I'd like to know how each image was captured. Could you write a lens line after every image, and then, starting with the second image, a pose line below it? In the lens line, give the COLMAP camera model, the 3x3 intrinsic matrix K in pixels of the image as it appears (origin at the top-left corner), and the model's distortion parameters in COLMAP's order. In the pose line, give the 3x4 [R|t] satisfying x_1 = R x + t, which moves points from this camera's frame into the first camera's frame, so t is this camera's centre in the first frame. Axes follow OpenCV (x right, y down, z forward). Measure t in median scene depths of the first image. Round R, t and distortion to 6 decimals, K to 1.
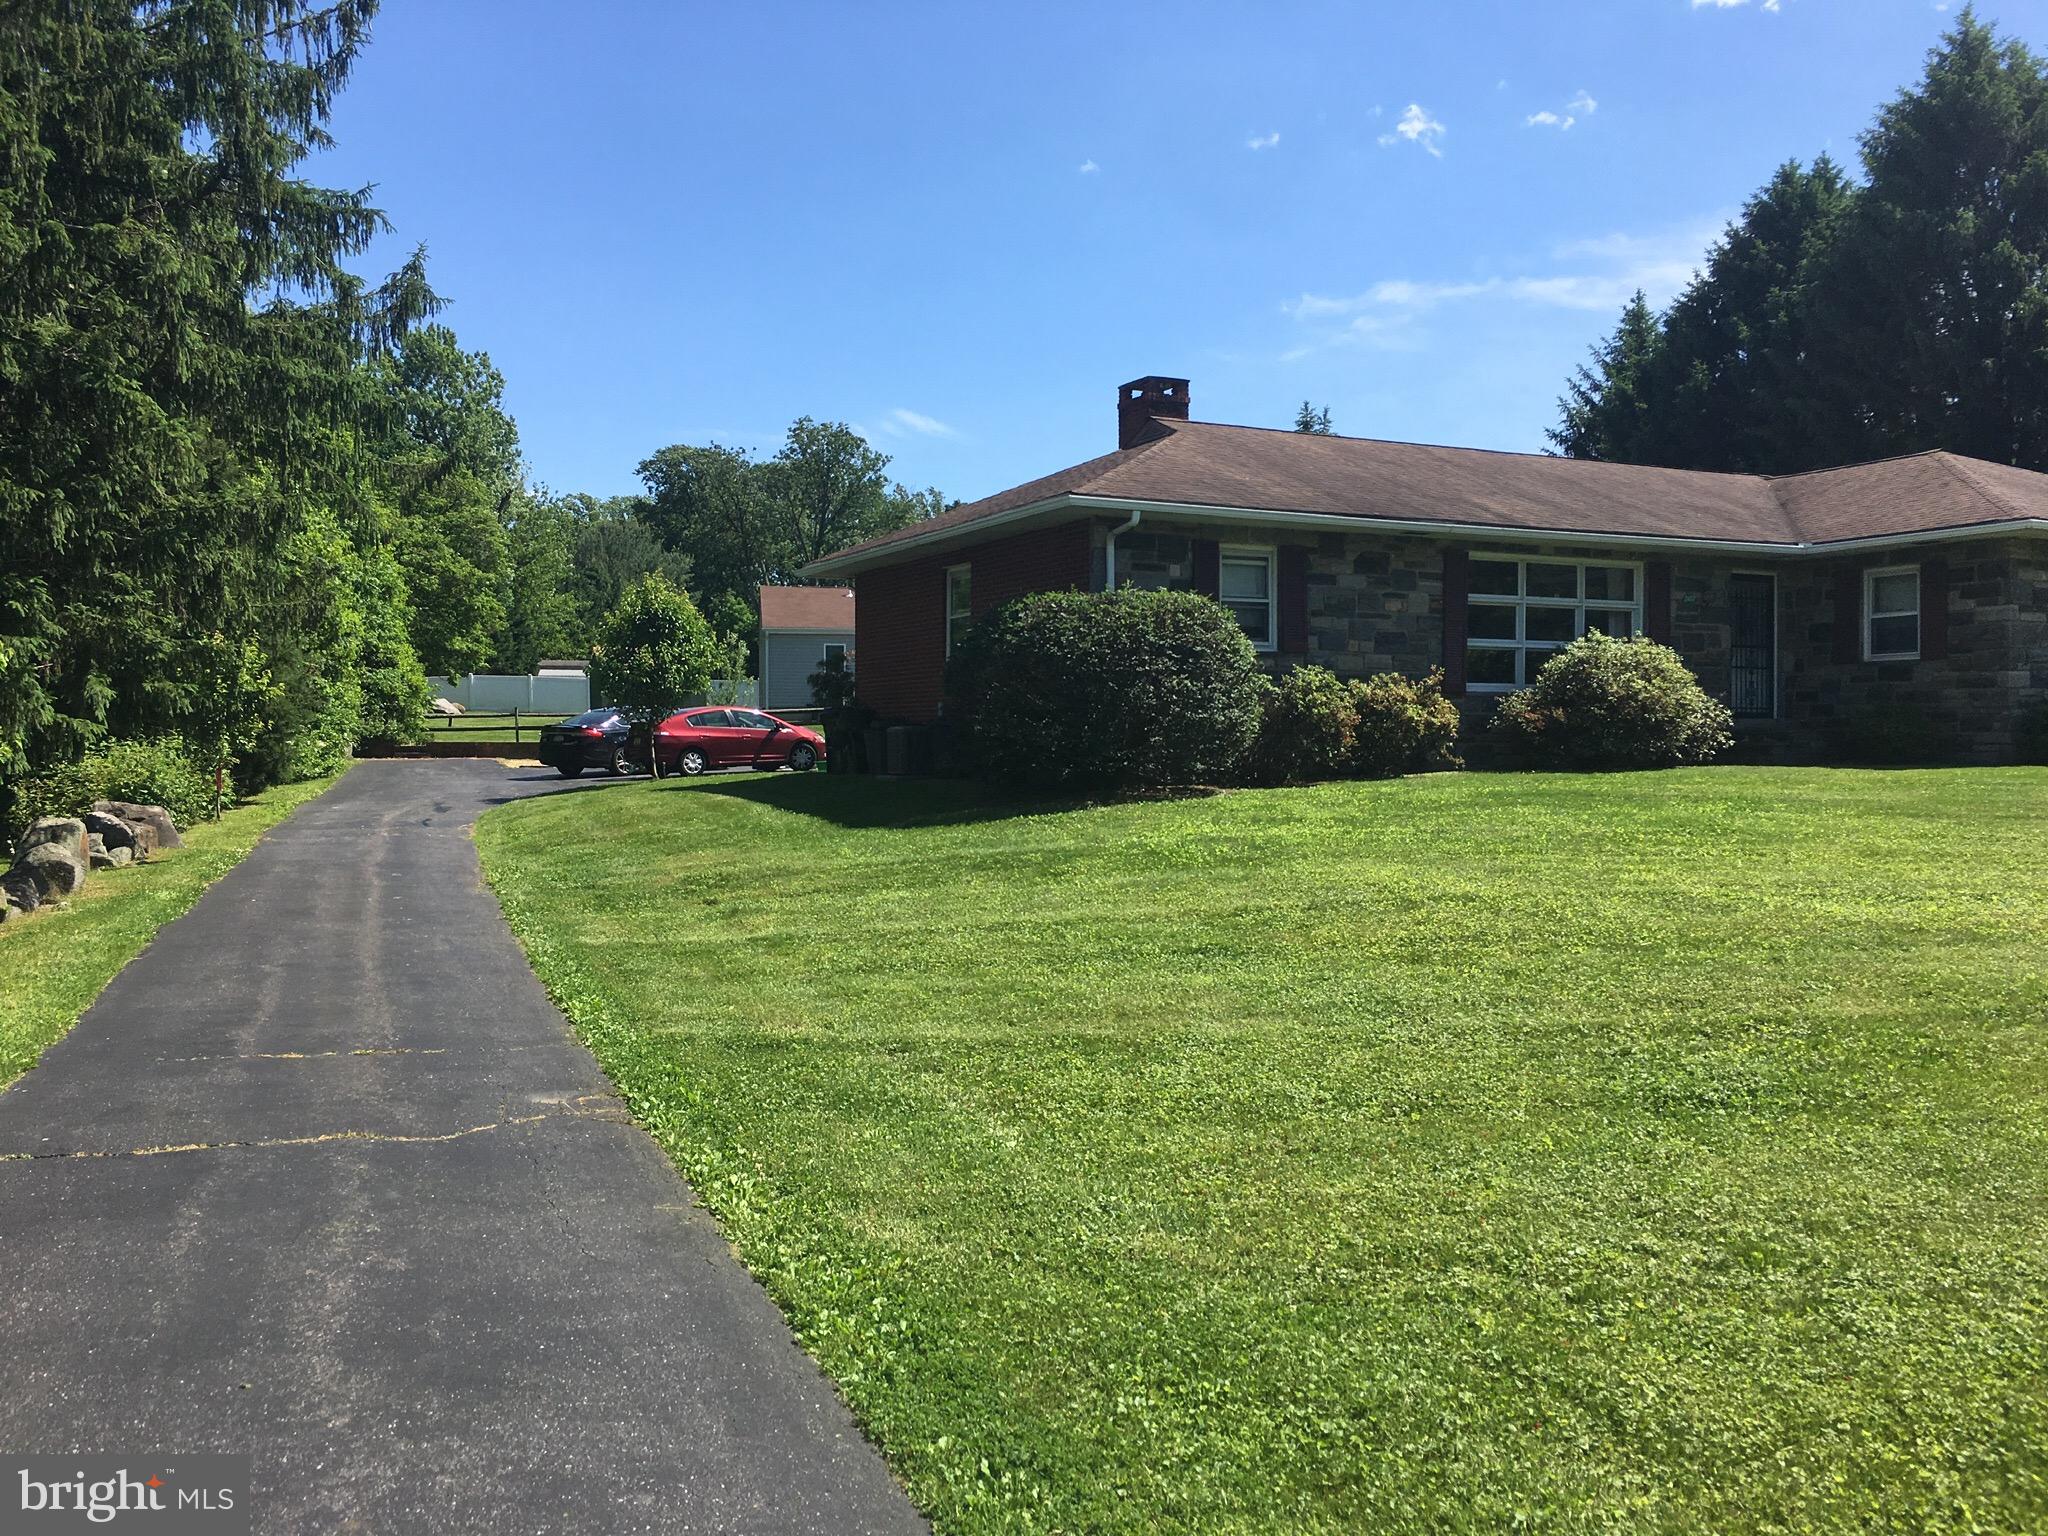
lens RADIAL K [[1758.3, 0, 1016.0], [0, 1758.3, 758.5], [0, 0, 1]] dist [0.069756, -0.102820]
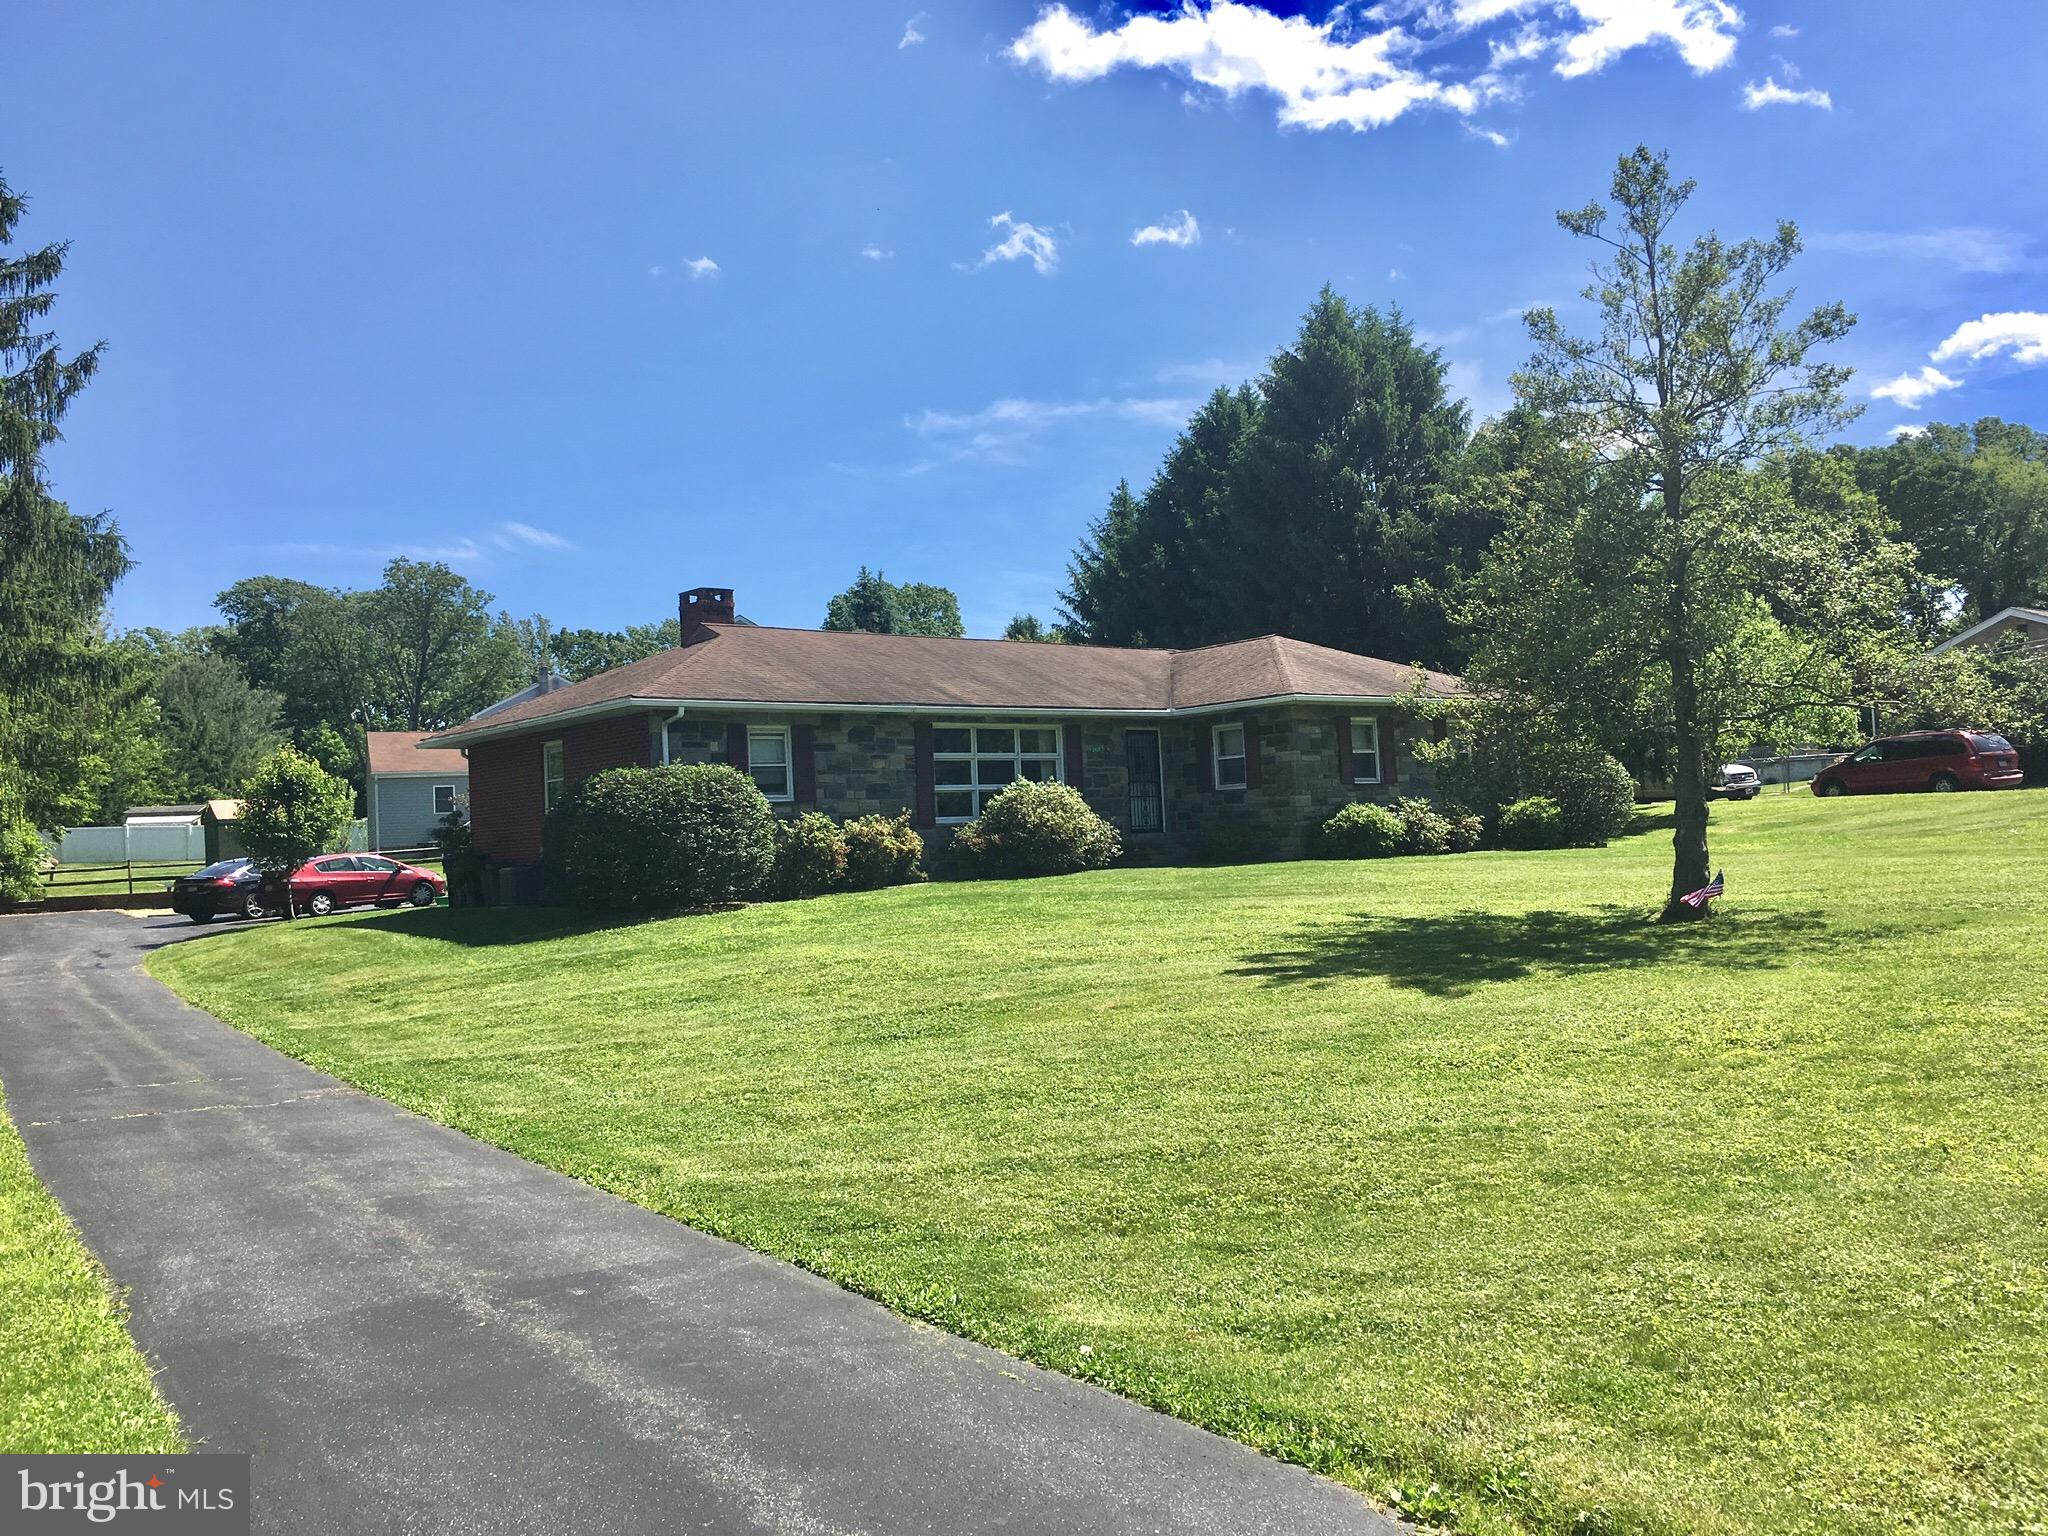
lens RADIAL K [[1758.3, 0, 1015.8], [0, 1758.3, 777.4], [0, 0, 1]] dist [0.069756, -0.102820]
pose [[0.976508, -0.035372, 0.212560, 0.024385], [0.046737, 0.997720, -0.048681, -0.004111], [-0.210353, 0.057472, 0.975935, -0.357060]]
